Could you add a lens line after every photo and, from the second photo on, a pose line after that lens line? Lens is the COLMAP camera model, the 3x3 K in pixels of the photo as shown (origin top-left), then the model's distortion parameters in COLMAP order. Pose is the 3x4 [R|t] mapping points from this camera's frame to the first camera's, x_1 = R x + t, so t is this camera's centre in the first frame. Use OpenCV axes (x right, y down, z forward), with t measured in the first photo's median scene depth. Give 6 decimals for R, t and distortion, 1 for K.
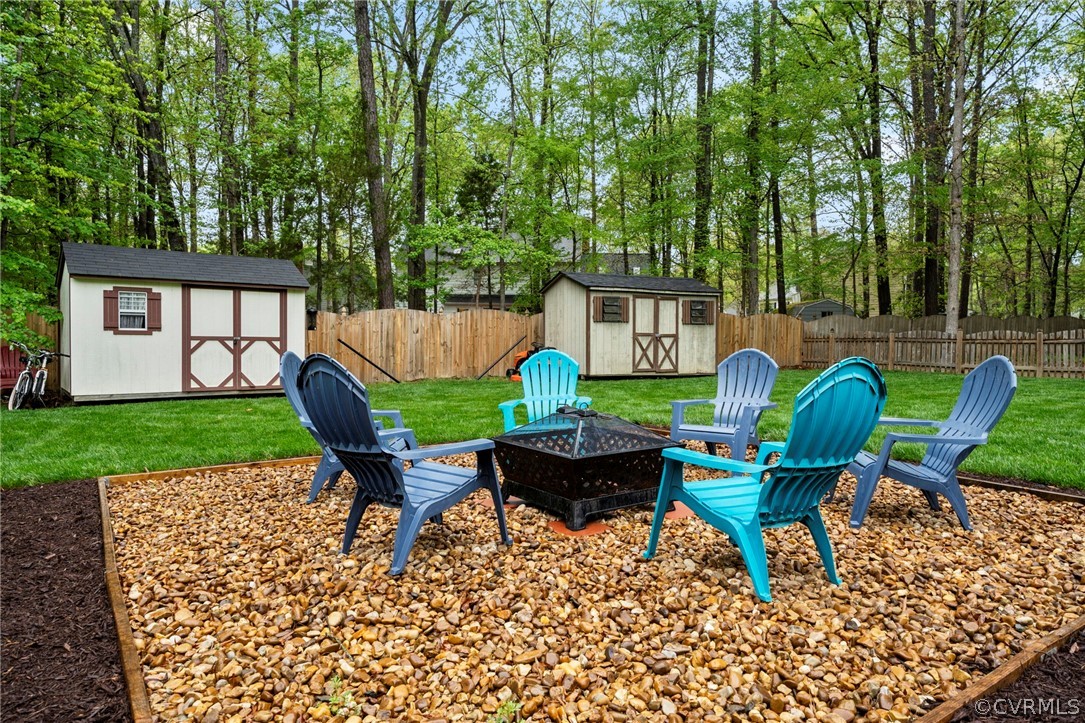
lens RADIAL K [[715.5, 0, 542.5], [0, 715.5, 361.5], [0, 0, 1]] dist [-0.001503, -0.000263]
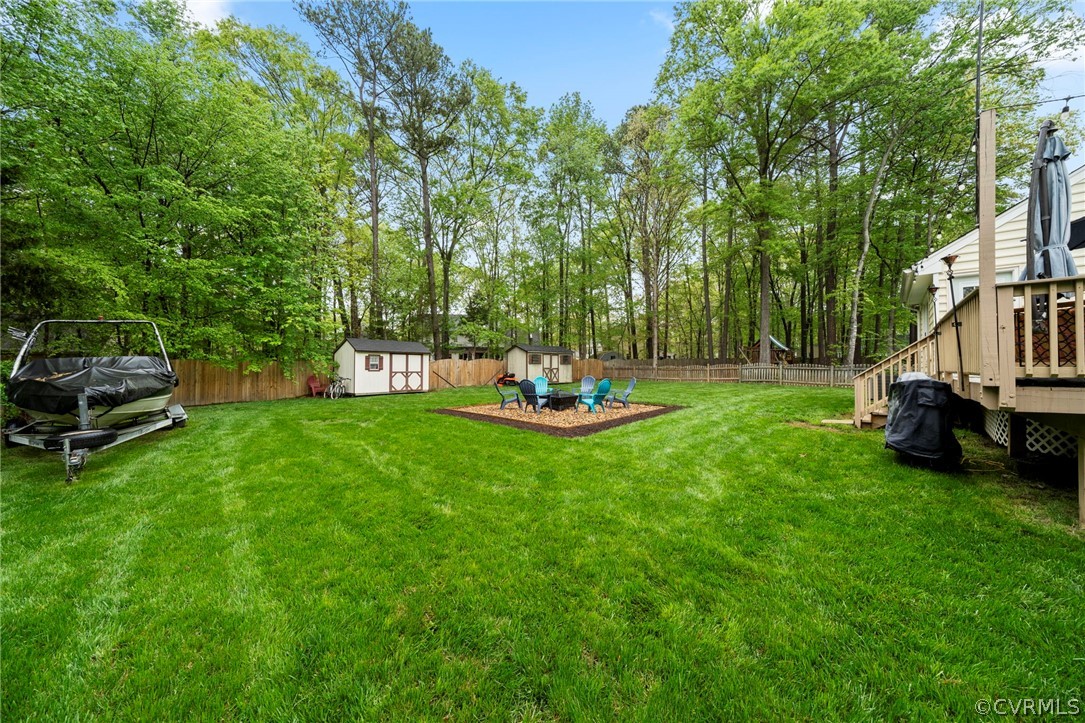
lens RADIAL K [[396.3, 0, 544.6], [0, 396.3, 354.9], [0, 0, 1]] dist [-0.000755, -0.000086]
pose [[0.980753, -0.001215, 0.195251, -0.159919], [0.012048, 0.998452, -0.054304, -0.007229], [-0.194883, 0.055611, 0.979249, -0.472584]]
